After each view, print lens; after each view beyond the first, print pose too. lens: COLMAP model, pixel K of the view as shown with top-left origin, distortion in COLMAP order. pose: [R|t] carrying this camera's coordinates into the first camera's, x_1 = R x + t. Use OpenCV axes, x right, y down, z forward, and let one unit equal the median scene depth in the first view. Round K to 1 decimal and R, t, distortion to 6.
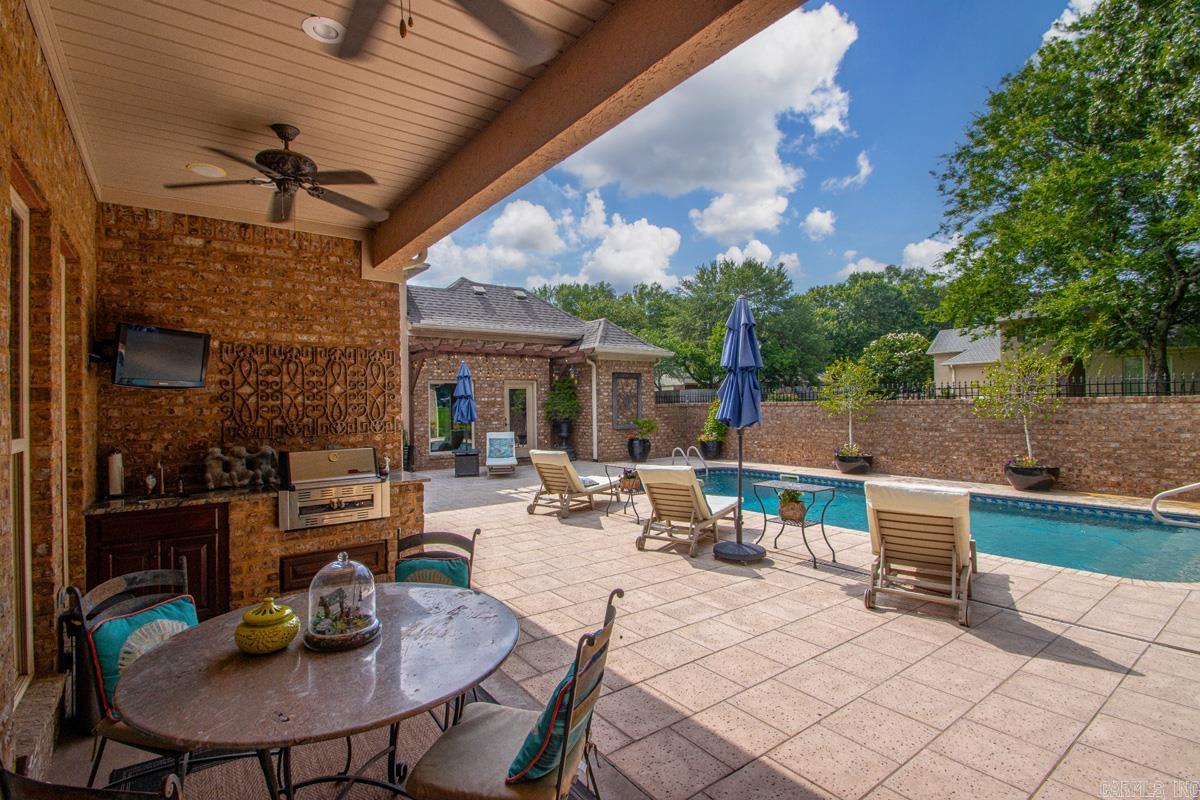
lens RADIAL K [[547.9, 0, 585.4], [0, 547.9, 398.1], [0, 0, 1]] dist [0.013841, -0.012390]
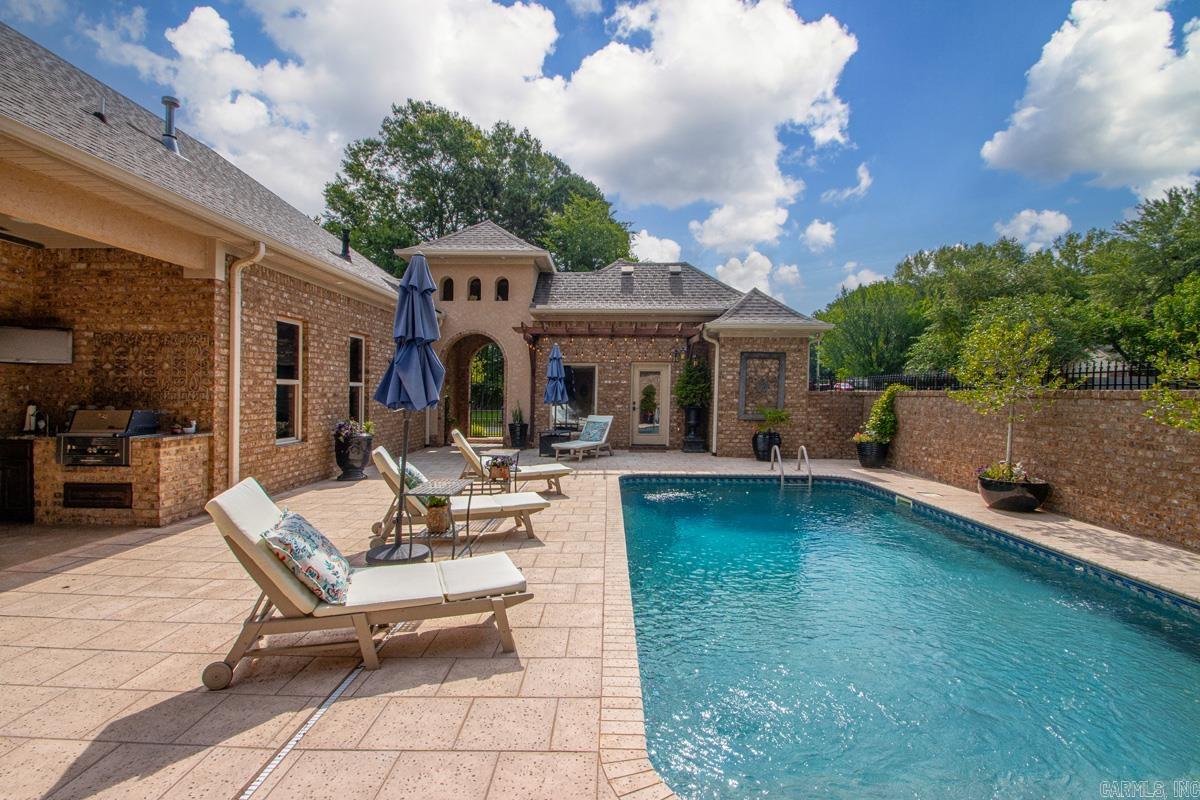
lens RADIAL K [[555.8, 0, 600.0], [0, 555.8, 400.0], [0, 0, 1]] dist [0.011380, -0.013704]
pose [[0.803025, 0.031517, -0.595111, 1.108728], [-0.014752, 0.999346, 0.033019, 0.005538], [0.595763, -0.017736, 0.802965, 0.530433]]
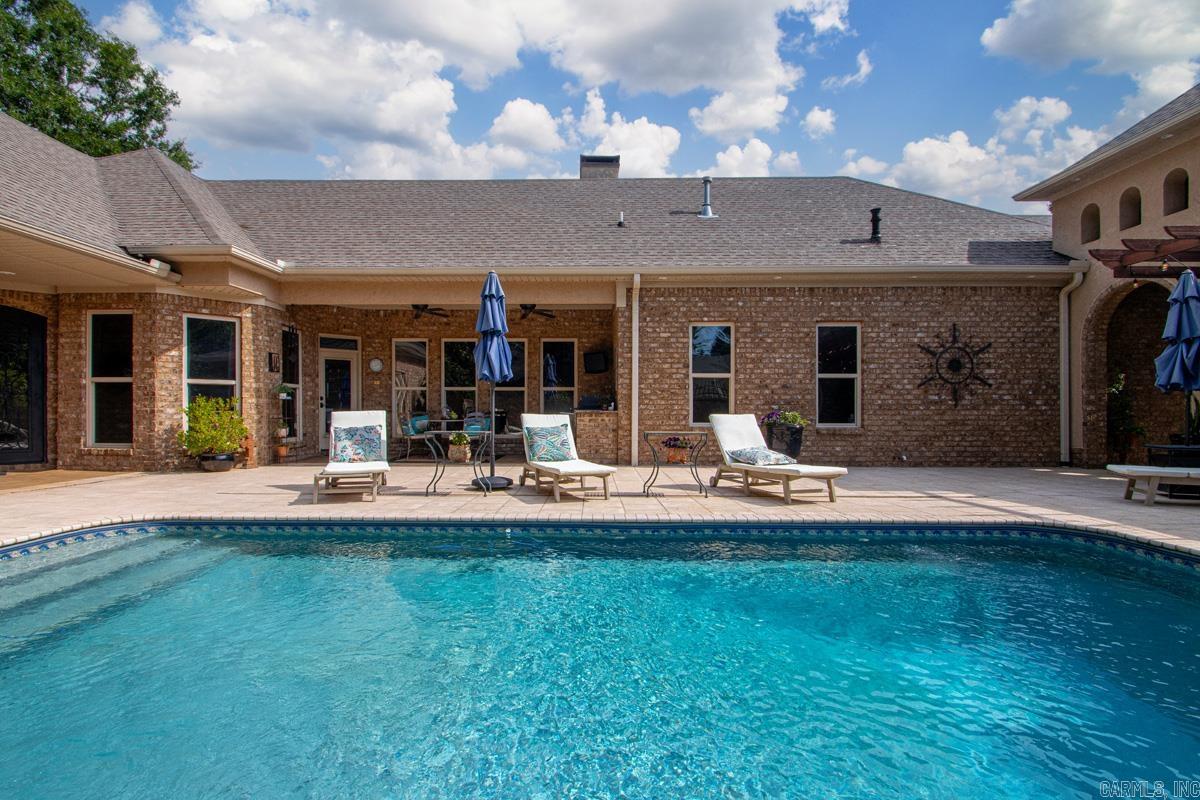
lens RADIAL K [[556.4, 0, 588.0], [0, 556.4, 404.1], [0, 0, 1]] dist [0.001292, -0.011707]
pose [[-0.602568, 0.009864, -0.798007, 1.211510], [0.016440, 0.999865, -0.000055, 0.110642], [0.797898, -0.013152, -0.602648, 2.067110]]
